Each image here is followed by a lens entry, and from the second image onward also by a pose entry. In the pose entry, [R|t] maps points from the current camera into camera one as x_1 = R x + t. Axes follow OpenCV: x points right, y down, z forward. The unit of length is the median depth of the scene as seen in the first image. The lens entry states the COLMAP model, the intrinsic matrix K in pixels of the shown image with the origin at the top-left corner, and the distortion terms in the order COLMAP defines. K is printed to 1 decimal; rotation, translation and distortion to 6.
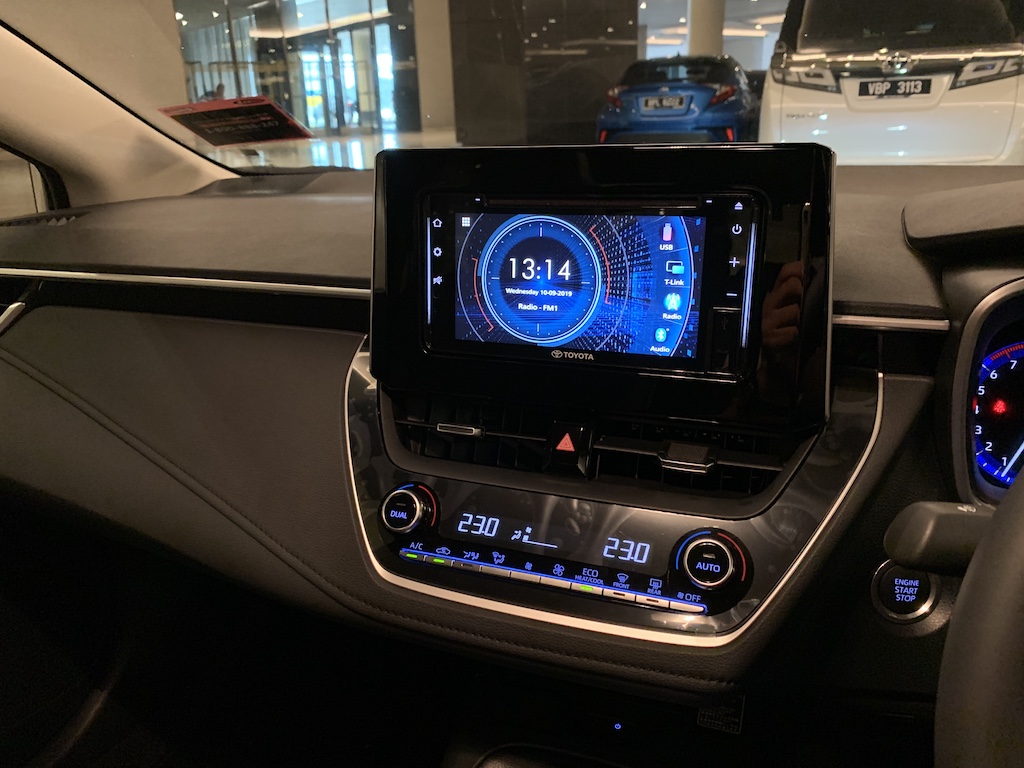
lens RADIAL K [[786.5, 0, 504.1], [0, 786.5, 374.1], [0, 0, 1]] dist [0.046417, -0.067030]
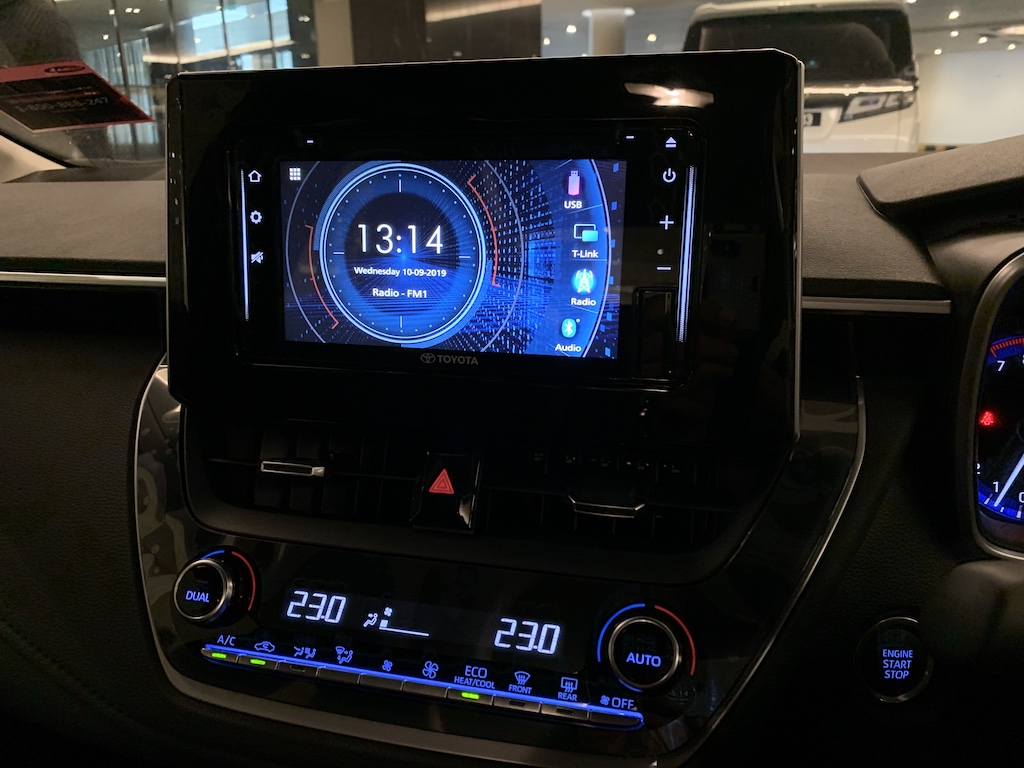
lens RADIAL K [[786.5, 0, 511.0], [0, 786.5, 380.3], [0, 0, 1]] dist [0.046417, -0.067030]
pose [[0.992778, -0.017605, 0.118668, 0.057089], [0.021364, 0.999307, -0.030472, 0.017883], [-0.118050, 0.032787, 0.992466, 0.279091]]
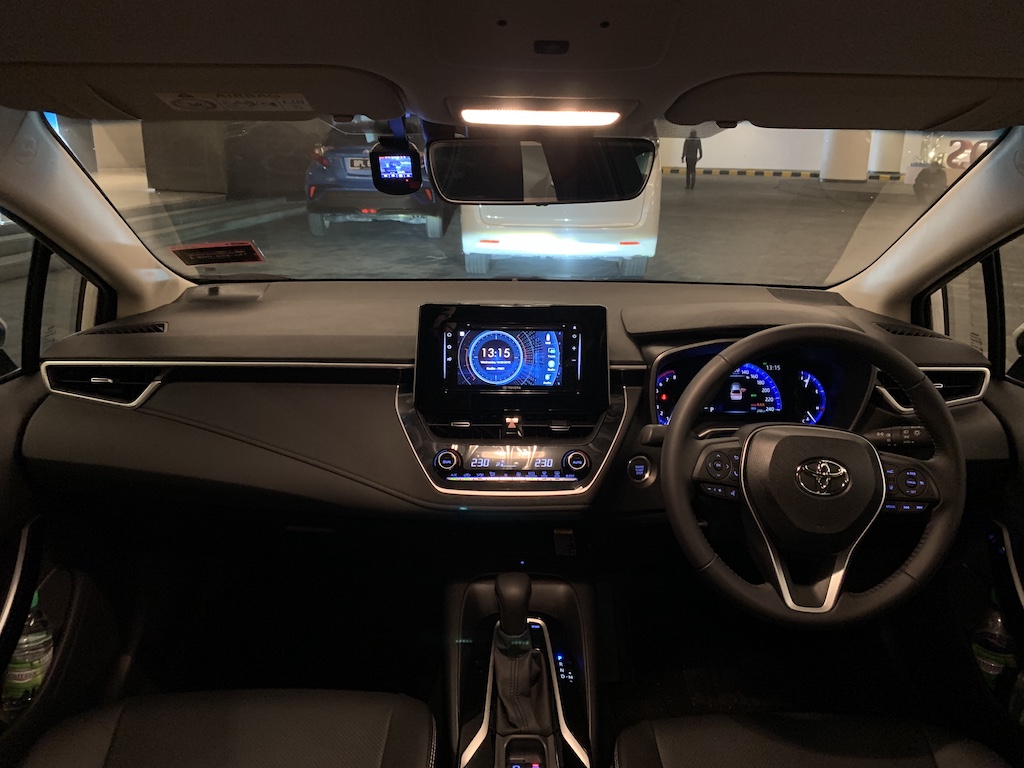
lens RADIAL K [[786.5, 0, 499.0], [0, 786.5, 371.2], [0, 0, 1]] dist [0.046417, -0.067030]
pose [[0.929839, -0.061591, 0.362774, -0.801552], [0.080824, 0.996001, -0.038064, 0.013336], [-0.358979, 0.064714, 0.931099, -1.201951]]
